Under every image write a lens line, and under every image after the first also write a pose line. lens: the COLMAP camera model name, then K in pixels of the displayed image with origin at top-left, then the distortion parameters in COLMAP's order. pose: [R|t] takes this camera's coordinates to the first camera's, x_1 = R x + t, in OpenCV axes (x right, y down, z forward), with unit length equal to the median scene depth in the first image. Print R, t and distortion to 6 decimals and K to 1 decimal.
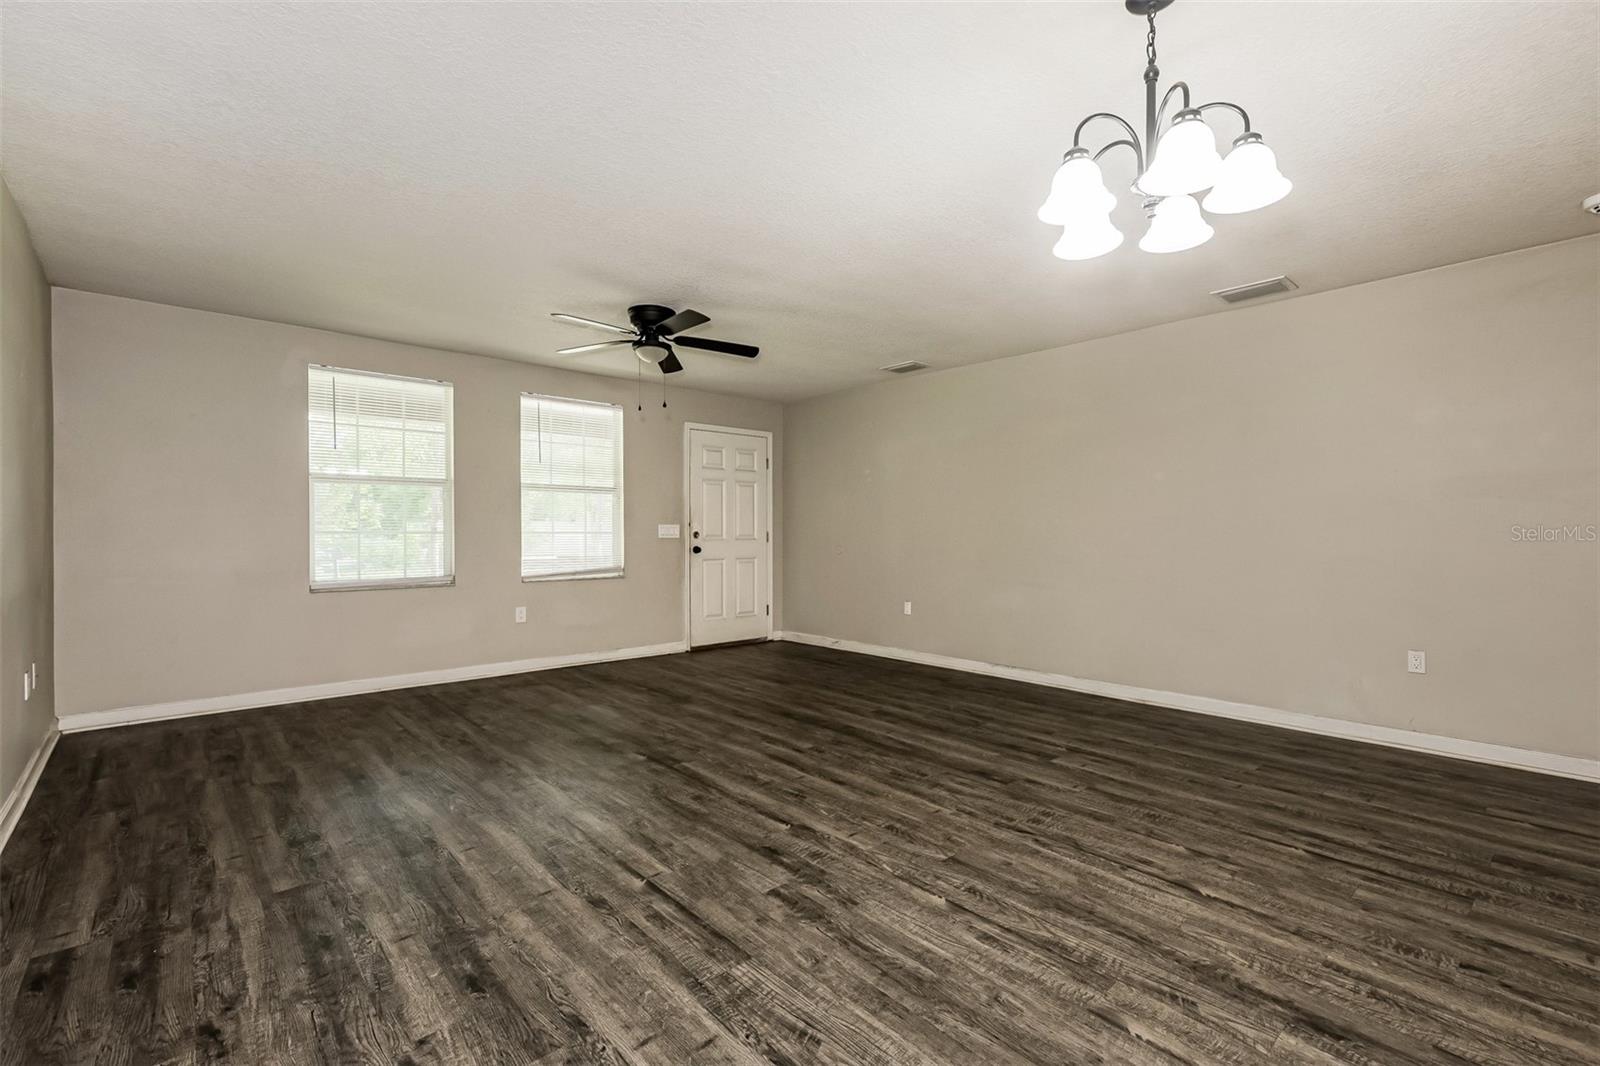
lens RADIAL K [[710.7, 0, 833.7], [0, 710.7, 519.1], [0, 0, 1]] dist [0.012584, -0.000991]
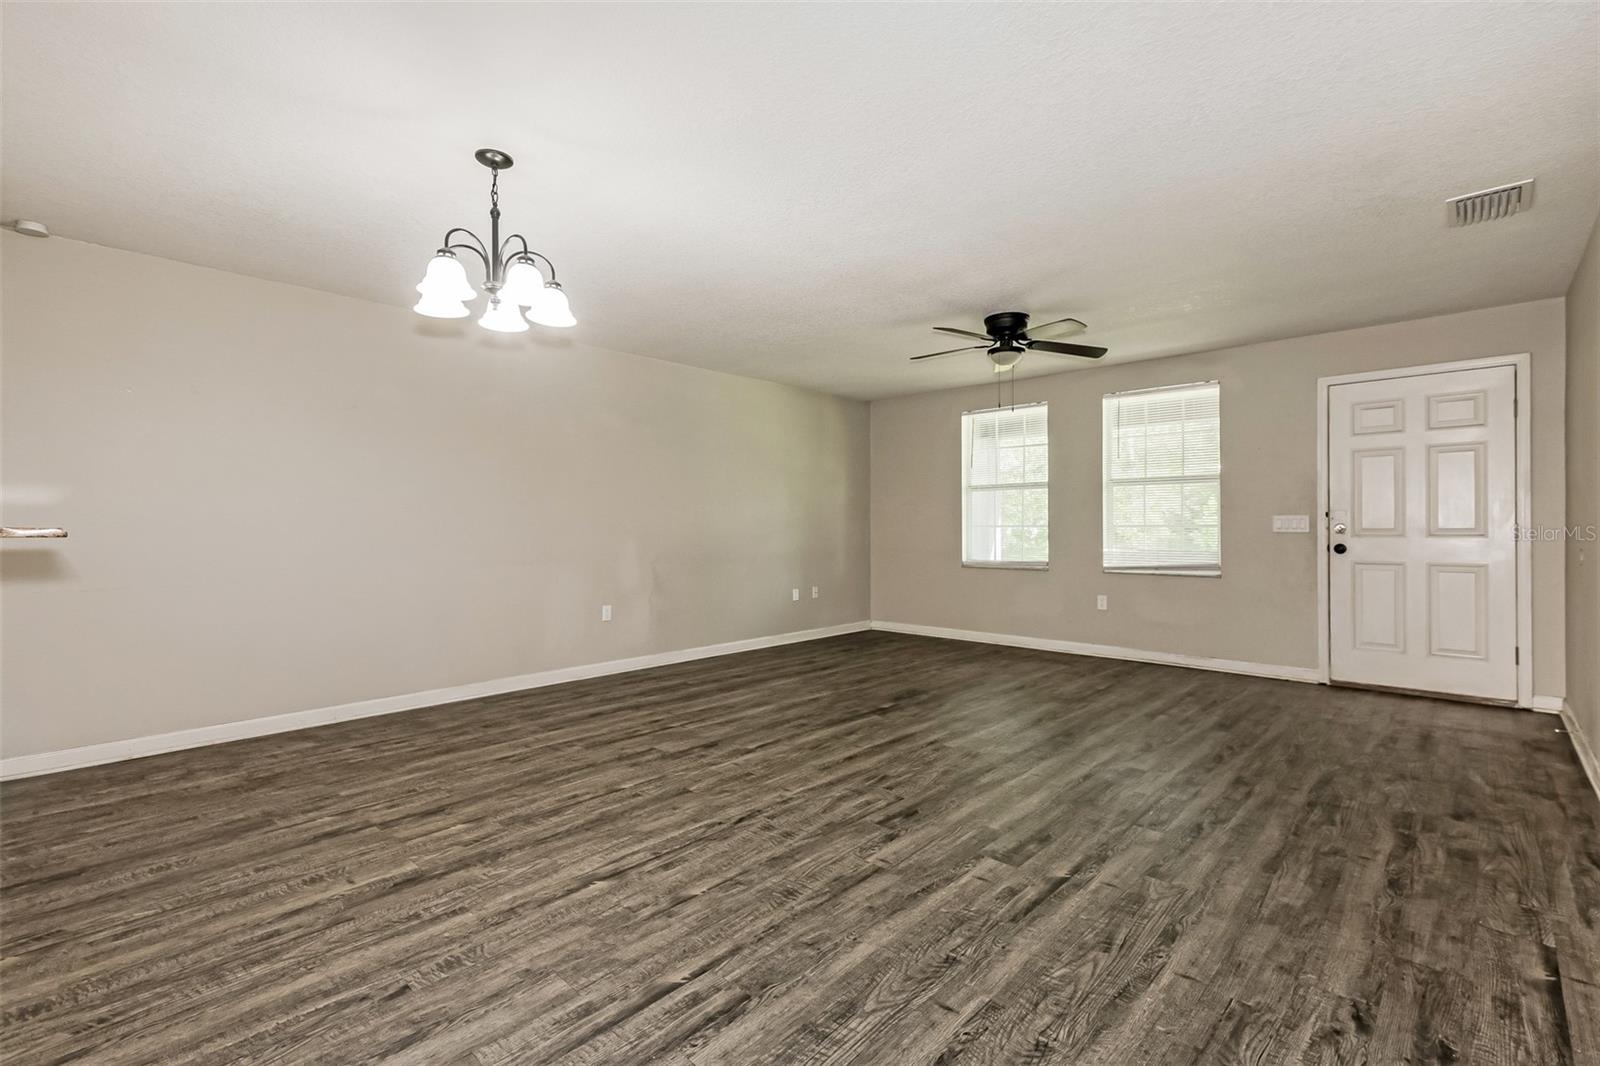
lens RADIAL K [[710.7, 0, 801.3], [0, 710.7, 528.6], [0, 0, 1]] dist [0.012584, -0.000991]
pose [[0.065115, 0.002430, -0.997875, 1.408114], [0.022488, 0.999739, 0.003902, 0.018899], [0.997624, -0.022694, 0.065043, 1.121510]]
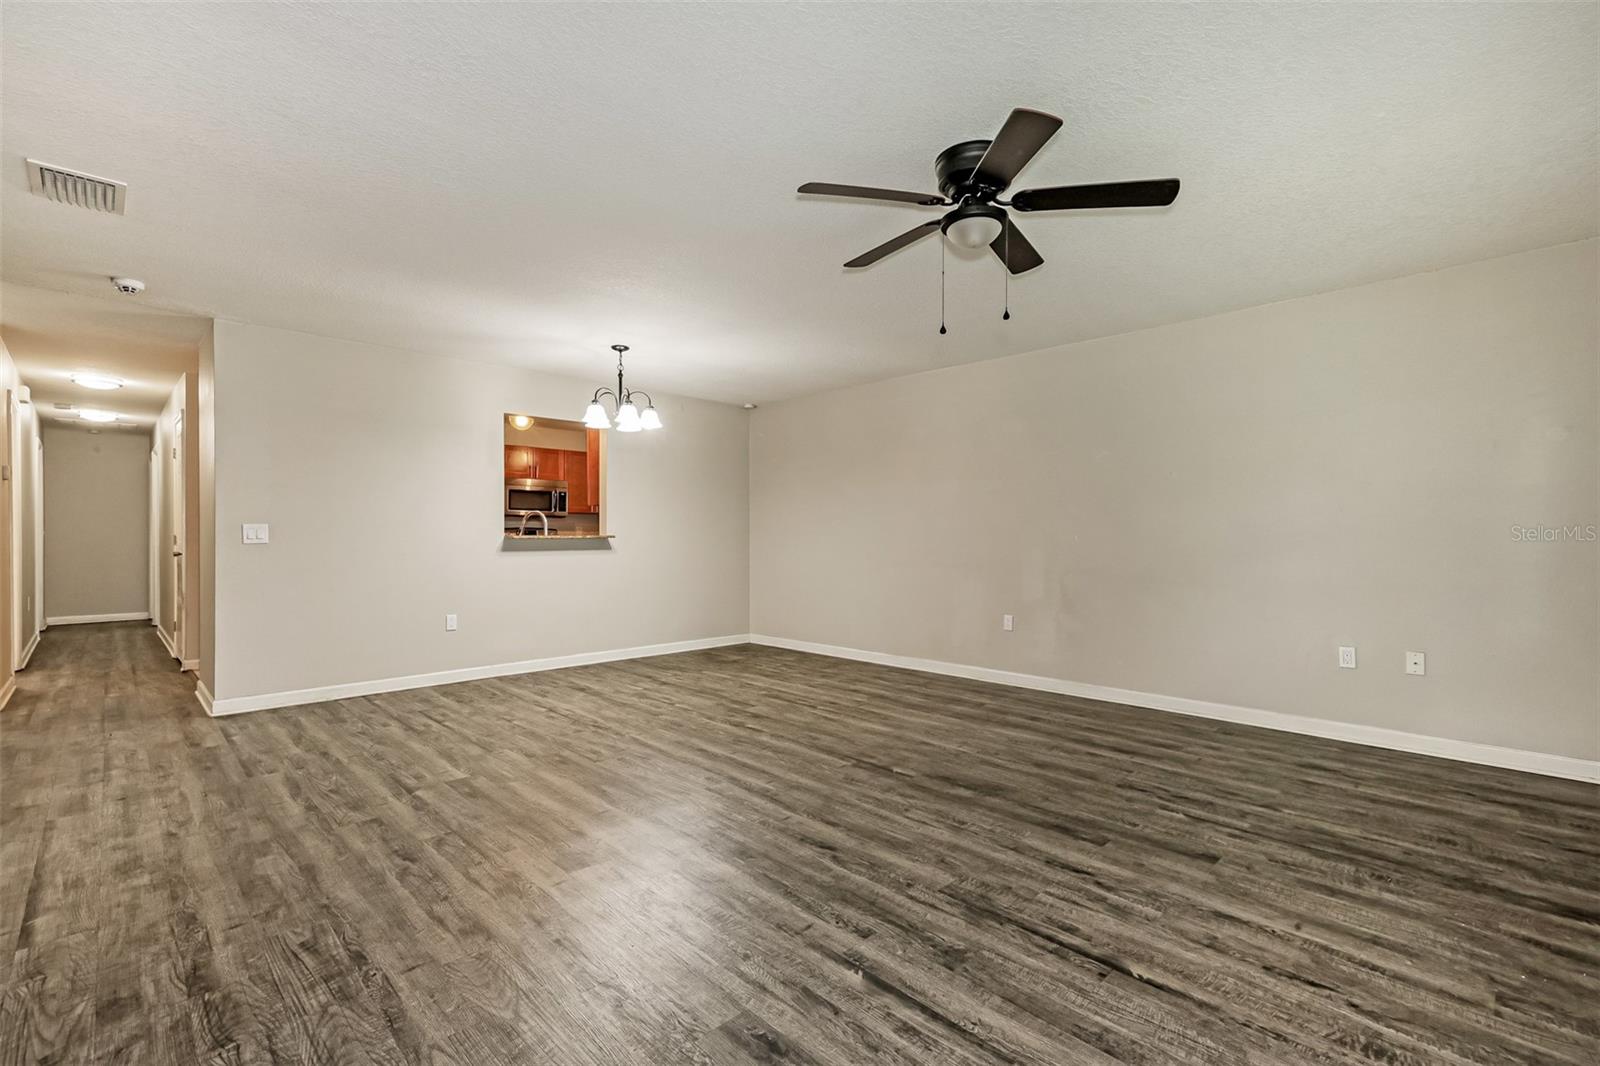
lens RADIAL K [[710.7, 0, 829.4], [0, 710.7, 540.8], [0, 0, 1]] dist [0.012584, -0.000991]
pose [[-0.998942, -0.002171, -0.045947, -0.190811], [-0.001501, 0.999892, -0.014623, 0.055144], [0.045974, -0.014538, -0.998837, 2.837274]]
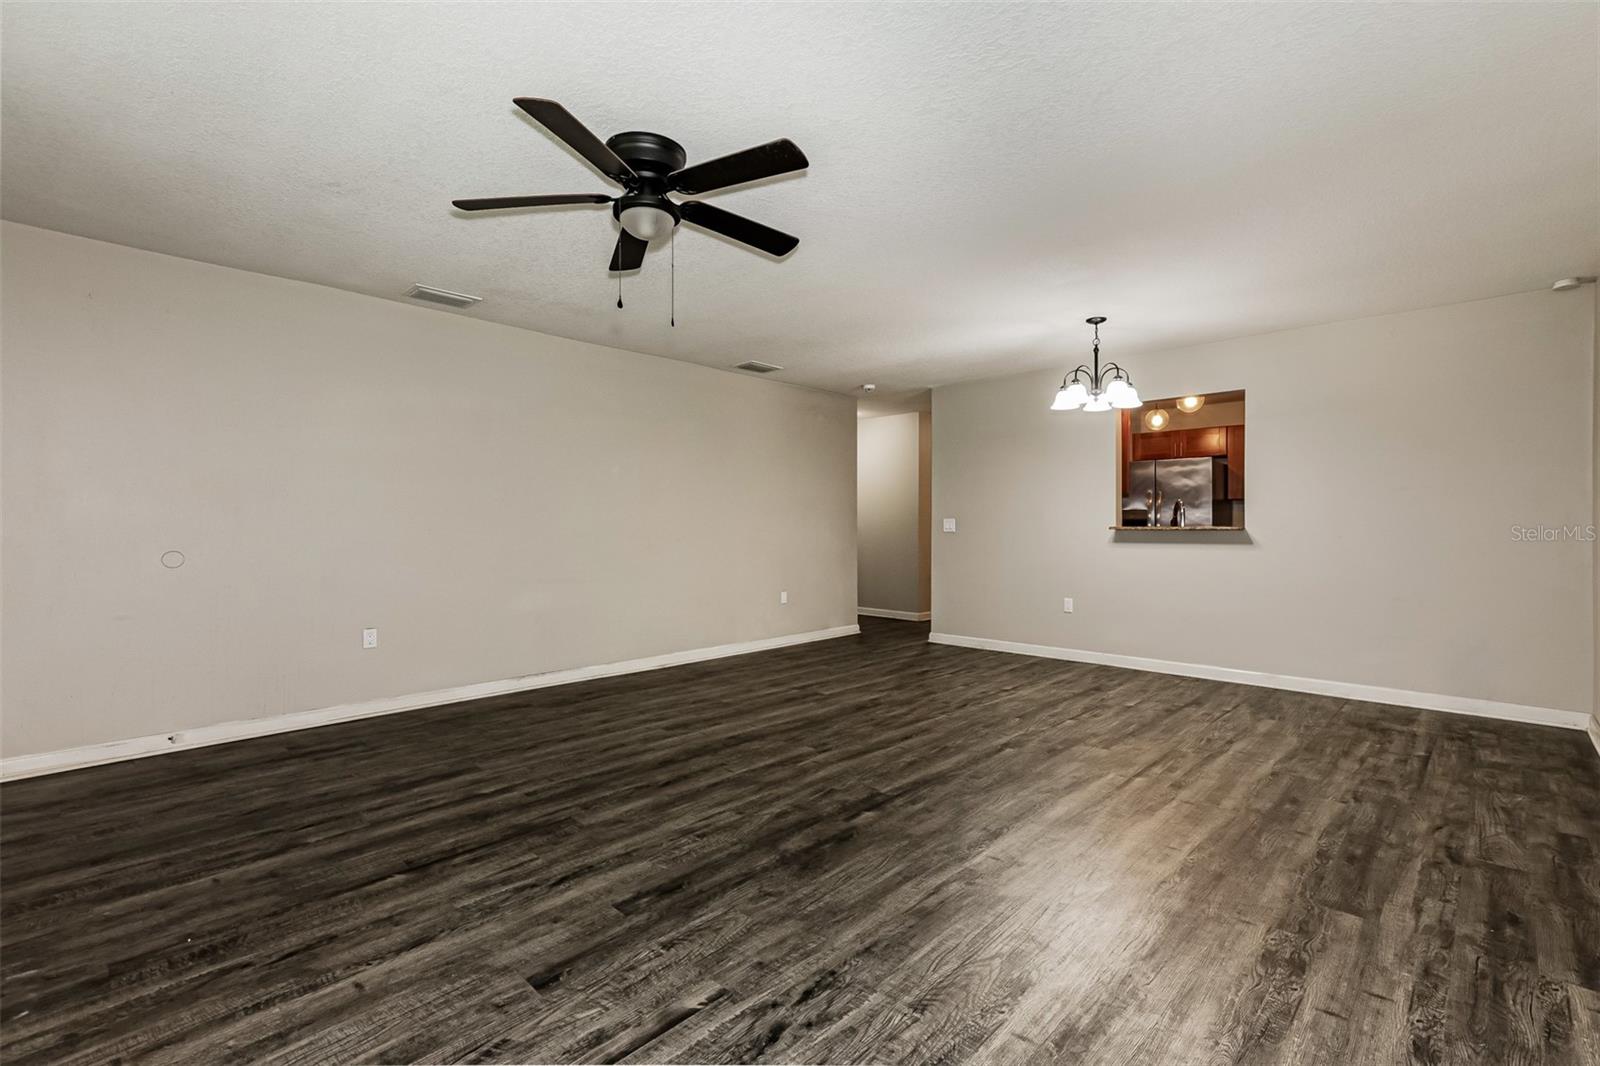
lens RADIAL K [[710.7, 0, 796.6], [0, 710.7, 511.4], [0, 0, 1]] dist [0.012584, -0.000991]
pose [[-0.052875, 0.021199, 0.998376, -1.525531], [-0.022643, 0.999492, -0.022422, 0.030270], [-0.998344, -0.023792, -0.052368, 1.628511]]
